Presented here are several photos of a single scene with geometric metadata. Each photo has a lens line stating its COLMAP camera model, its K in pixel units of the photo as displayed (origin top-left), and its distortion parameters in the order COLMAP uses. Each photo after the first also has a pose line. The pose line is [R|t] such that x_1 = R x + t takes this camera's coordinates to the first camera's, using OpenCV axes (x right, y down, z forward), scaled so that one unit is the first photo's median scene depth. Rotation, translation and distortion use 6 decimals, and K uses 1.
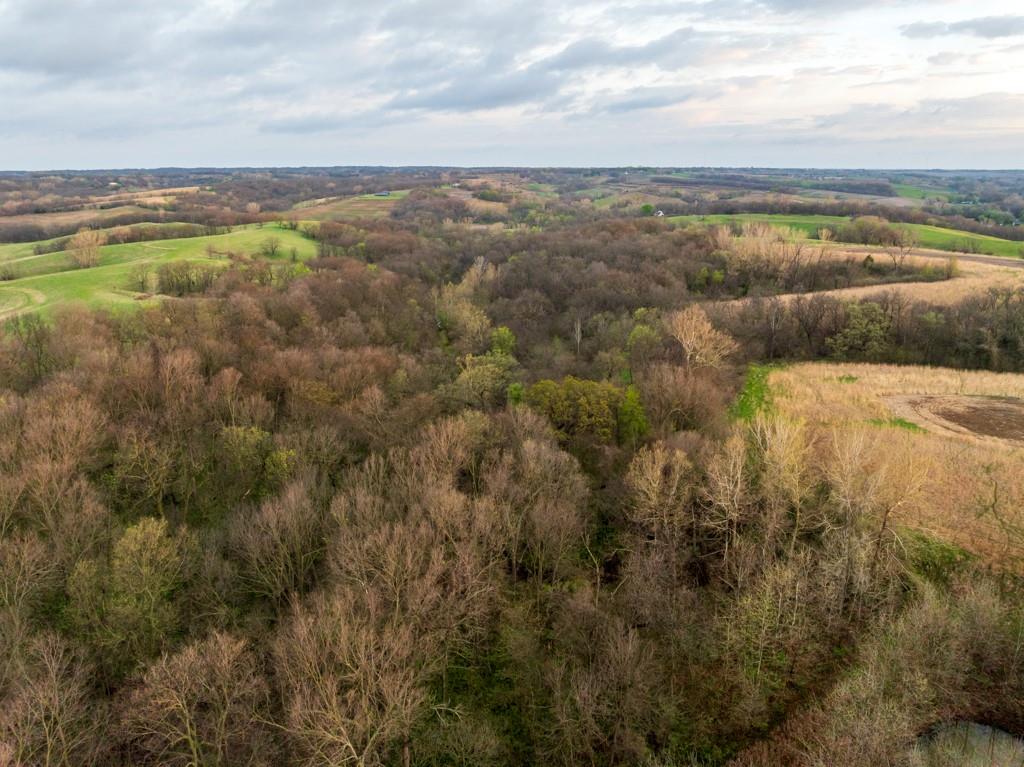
lens RADIAL K [[724.4, 0, 512.0], [0, 724.4, 383.5], [0, 0, 1]] dist [-0.052299, 0.018483]
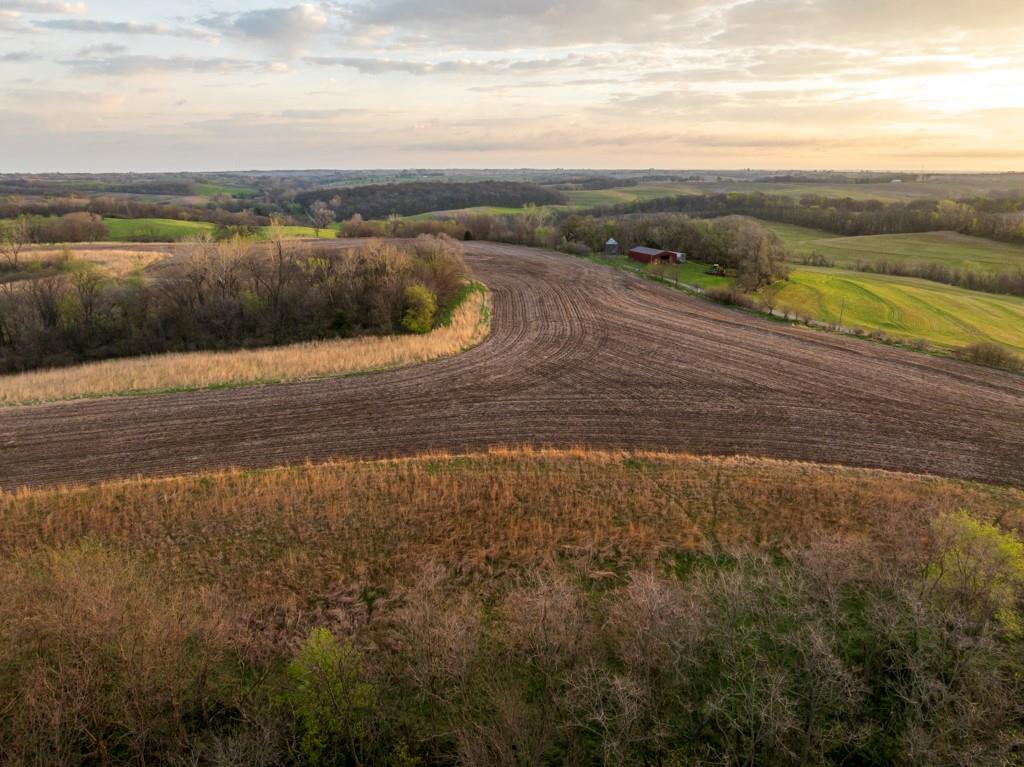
lens RADIAL K [[724.4, 0, 512.0], [0, 724.4, 383.5], [0, 0, 1]] dist [-0.052299, 0.018483]
pose [[0.670215, -0.208866, 0.712170, 0.183202], [0.213601, 0.973266, 0.084424, 0.016995], [-0.710764, 0.095538, 0.696912, 0.004106]]
